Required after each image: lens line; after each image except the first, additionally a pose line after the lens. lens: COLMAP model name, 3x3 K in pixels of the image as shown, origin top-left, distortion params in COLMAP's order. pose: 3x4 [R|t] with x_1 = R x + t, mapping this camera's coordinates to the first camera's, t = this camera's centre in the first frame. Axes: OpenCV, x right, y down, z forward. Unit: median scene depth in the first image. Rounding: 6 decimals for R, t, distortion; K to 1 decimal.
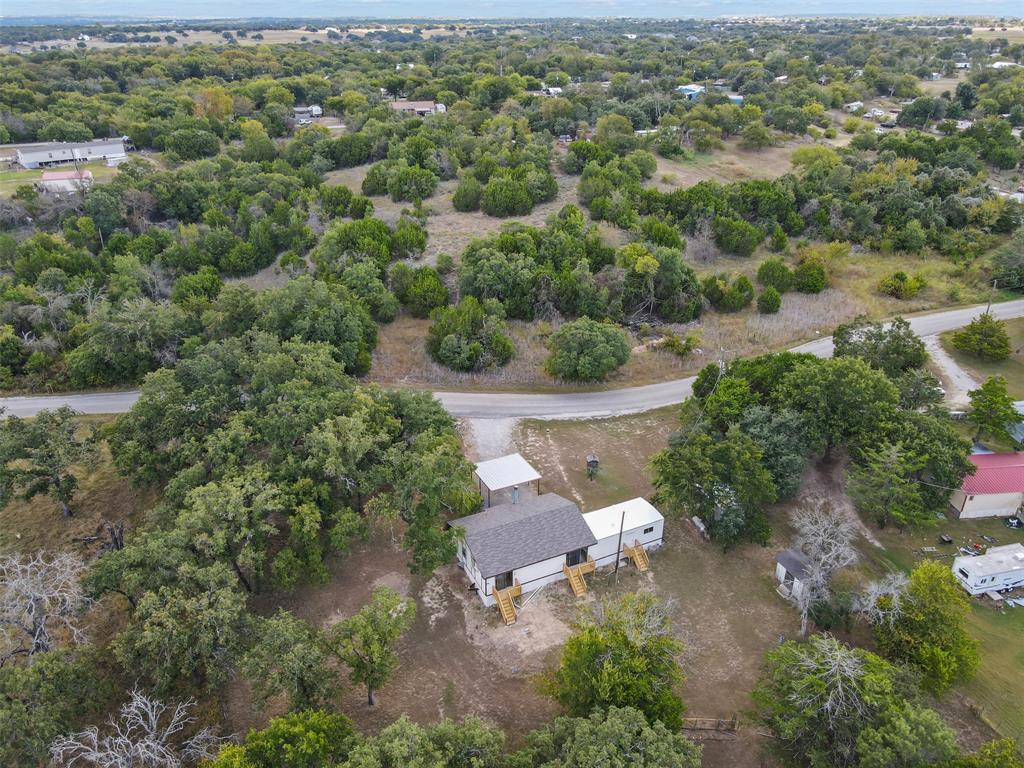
lens RADIAL K [[734.8, 0, 511.0], [0, 734.8, 380.6], [0, 0, 1]] dist [-0.014571, -0.003145]
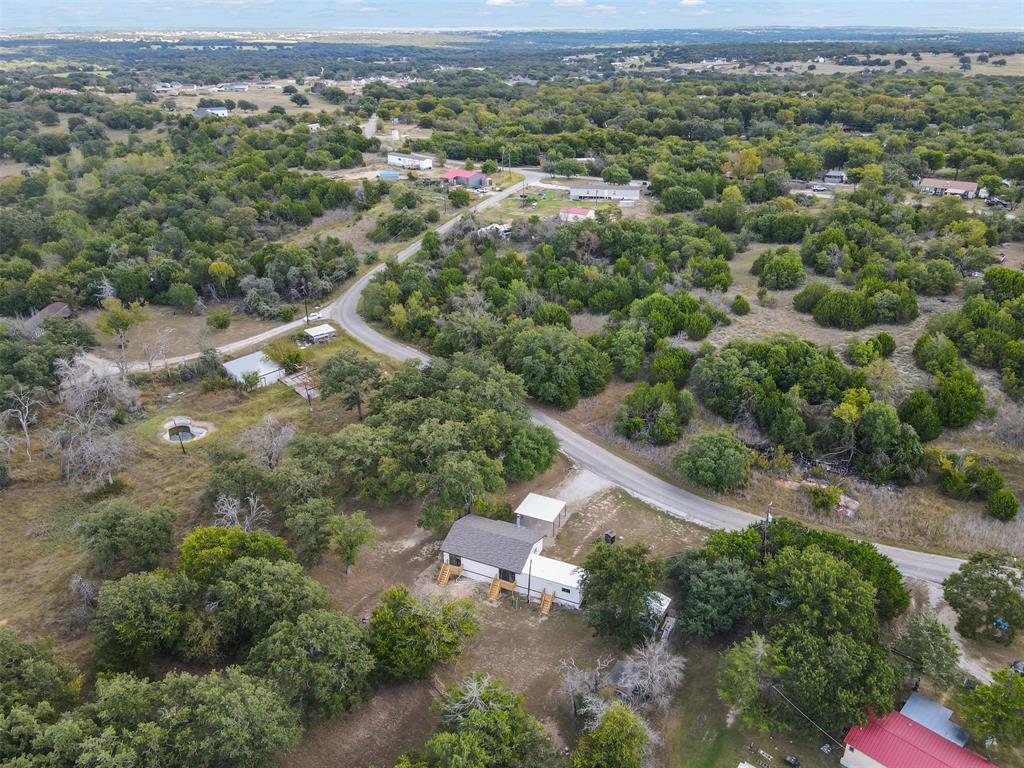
lens RADIAL K [[734.8, 0, 512.7], [0, 734.8, 387.1], [0, 0, 1]] dist [-0.014571, -0.003145]
pose [[0.645176, 0.323460, -0.692186, 0.707276], [-0.332818, 0.934472, 0.126466, -0.203326], [0.687735, 0.148779, 0.710553, -0.020209]]
